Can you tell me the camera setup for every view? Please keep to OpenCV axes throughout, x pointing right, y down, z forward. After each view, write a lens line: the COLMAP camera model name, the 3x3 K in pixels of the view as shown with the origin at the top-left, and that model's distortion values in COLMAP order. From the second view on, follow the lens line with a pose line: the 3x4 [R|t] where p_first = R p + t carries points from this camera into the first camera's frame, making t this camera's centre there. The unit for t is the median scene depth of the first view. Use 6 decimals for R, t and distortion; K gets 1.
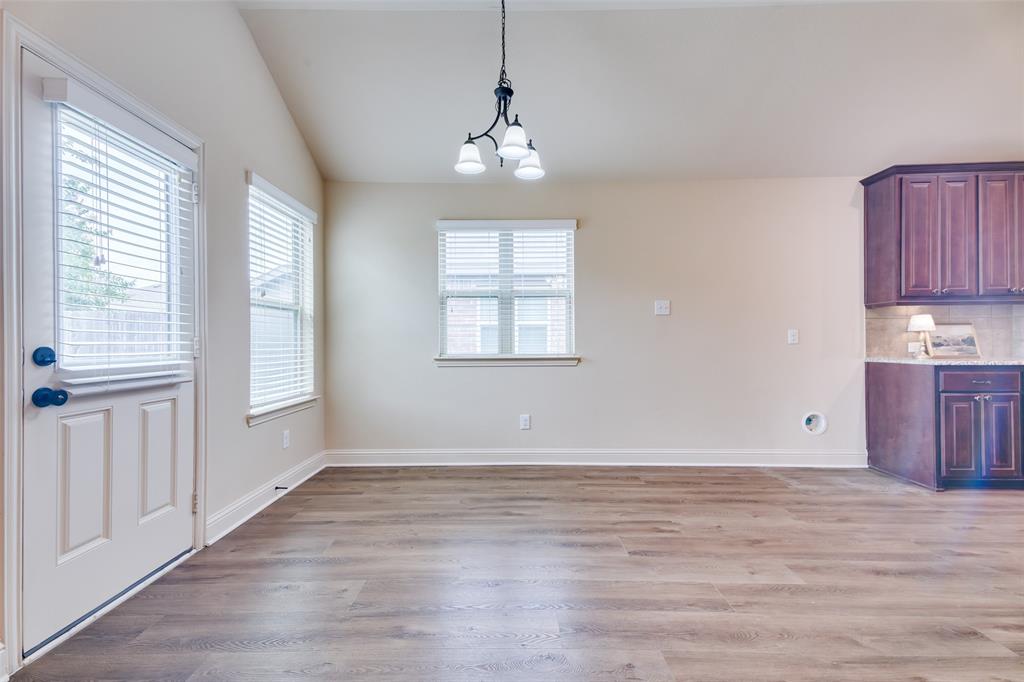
lens RADIAL K [[448.1, 0, 513.1], [0, 448.1, 344.2], [0, 0, 1]] dist [-0.002567, -0.000694]
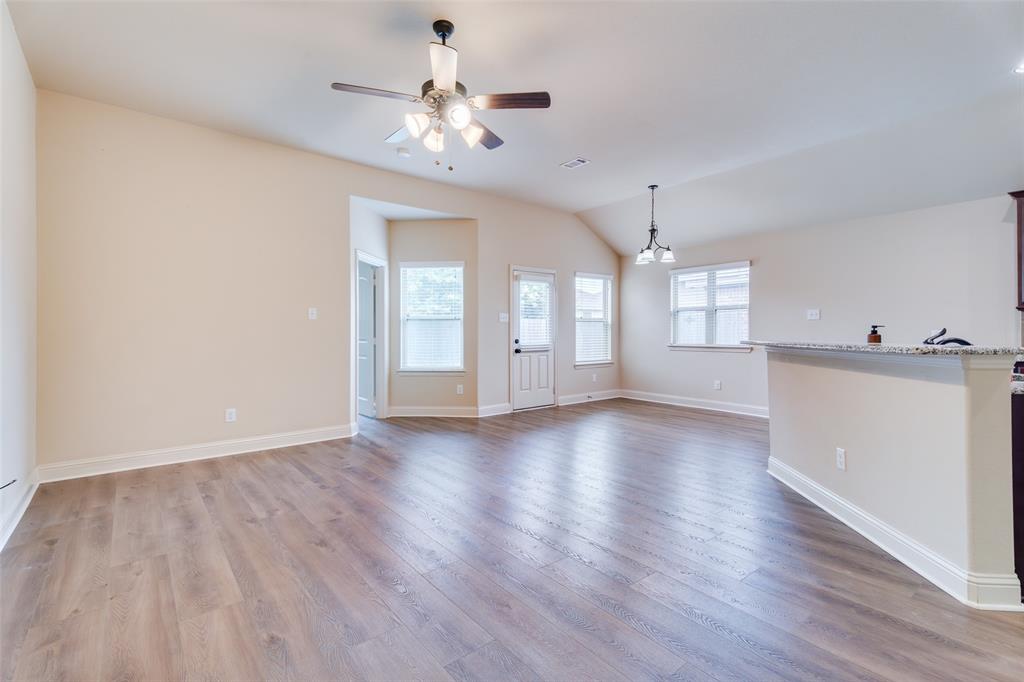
lens RADIAL K [[467.2, 0, 506.7], [0, 467.2, 336.6], [0, 0, 1]] dist [0.037535, -0.000493]
pose [[0.621411, 0.012345, -0.783388, 1.150737], [-0.001867, 0.999896, 0.014276, -0.038937], [0.783483, -0.007409, 0.621369, -0.894156]]
